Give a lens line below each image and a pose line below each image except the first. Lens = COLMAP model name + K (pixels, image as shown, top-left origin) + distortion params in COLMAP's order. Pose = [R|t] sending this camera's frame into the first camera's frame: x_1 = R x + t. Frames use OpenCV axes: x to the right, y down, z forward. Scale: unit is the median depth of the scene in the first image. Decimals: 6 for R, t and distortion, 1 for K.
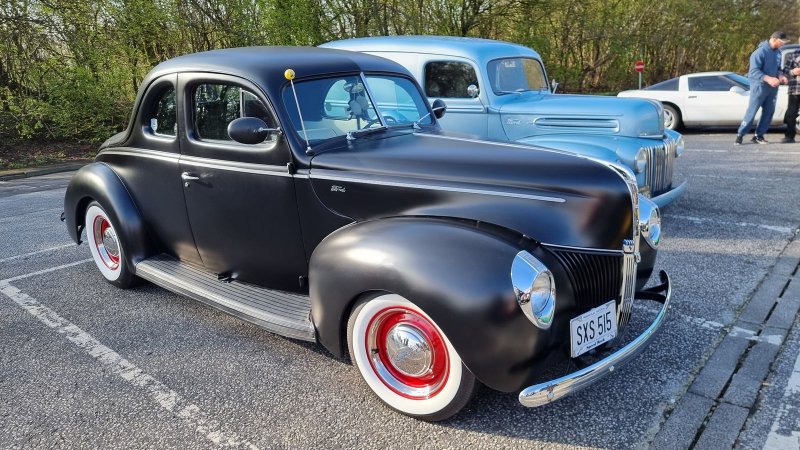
lens RADIAL K [[543.0, 0, 408.9], [0, 543.0, 223.3], [0, 0, 1]] dist [0.089259, -0.078590]
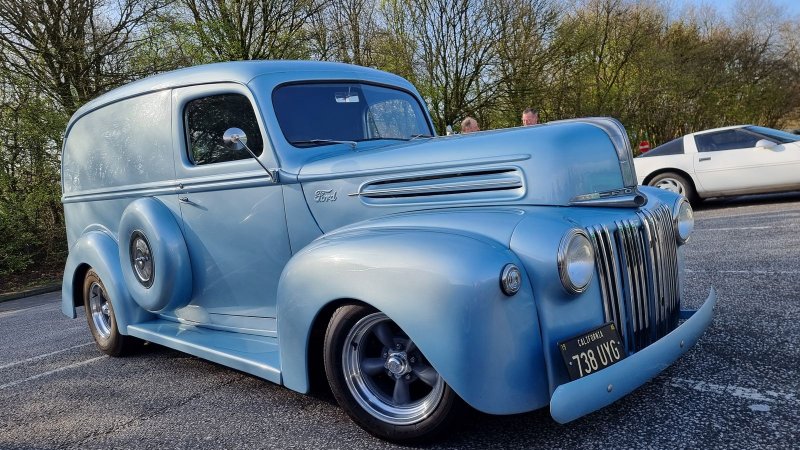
lens RADIAL K [[543.0, 0, 408.9], [0, 543.0, 223.3], [0, 0, 1]] dist [0.089259, -0.078590]
pose [[0.996202, -0.078013, -0.038668, 0.245010], [0.069493, 0.979951, -0.186724, -0.059151], [0.052460, 0.183328, 0.981651, 0.470403]]
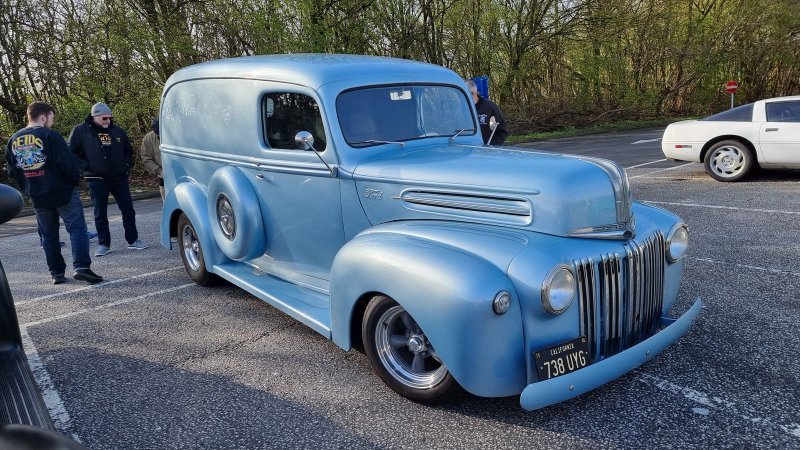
lens RADIAL K [[543.0, 0, 408.9], [0, 543.0, 223.3], [0, 0, 1]] dist [0.089259, -0.078590]
pose [[0.988101, 0.017893, -0.152761, 0.276423], [-0.024424, 0.998861, -0.040986, -0.114592], [0.151854, 0.044230, 0.987413, 0.381818]]
